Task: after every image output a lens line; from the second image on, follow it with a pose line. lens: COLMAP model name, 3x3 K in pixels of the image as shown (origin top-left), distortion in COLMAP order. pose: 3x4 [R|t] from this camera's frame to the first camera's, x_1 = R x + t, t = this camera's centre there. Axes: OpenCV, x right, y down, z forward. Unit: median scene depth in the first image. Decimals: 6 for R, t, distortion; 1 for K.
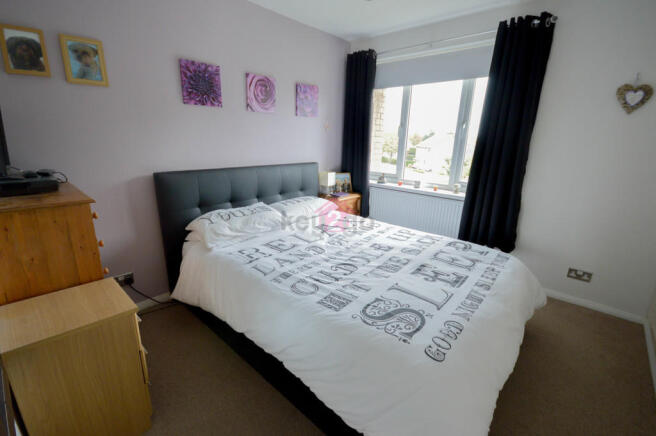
lens RADIAL K [[292.5, 0, 329.5], [0, 292.5, 220.2], [0, 0, 1]] dist [-0.002172, -0.000311]
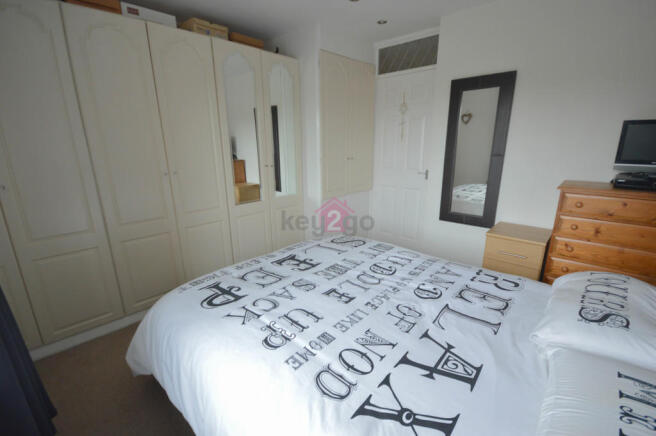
lens RADIAL K [[292.5, 0, 329.5], [0, 292.5, 220.2], [0, 0, 1]] dist [-0.002172, -0.000311]
pose [[-0.999821, -0.017146, 0.008011, 0.199129], [-0.010432, 0.852500, 0.522624, -0.442215], [-0.015790, 0.522446, -0.852526, 1.532019]]
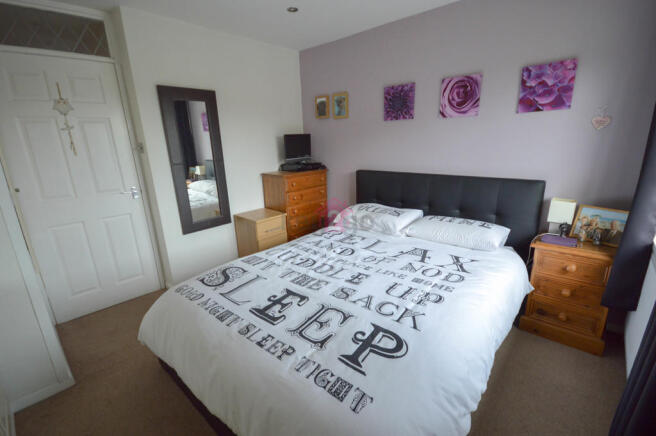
lens RADIAL K [[292.5, 0, 329.5], [0, 292.5, 220.2], [0, 0, 1]] dist [-0.002172, -0.000311]
pose [[0.004190, 0.241336, -0.970433, 0.953200], [-0.250507, 0.939751, 0.232624, -0.237723], [0.968106, 0.242125, 0.064394, 0.839143]]
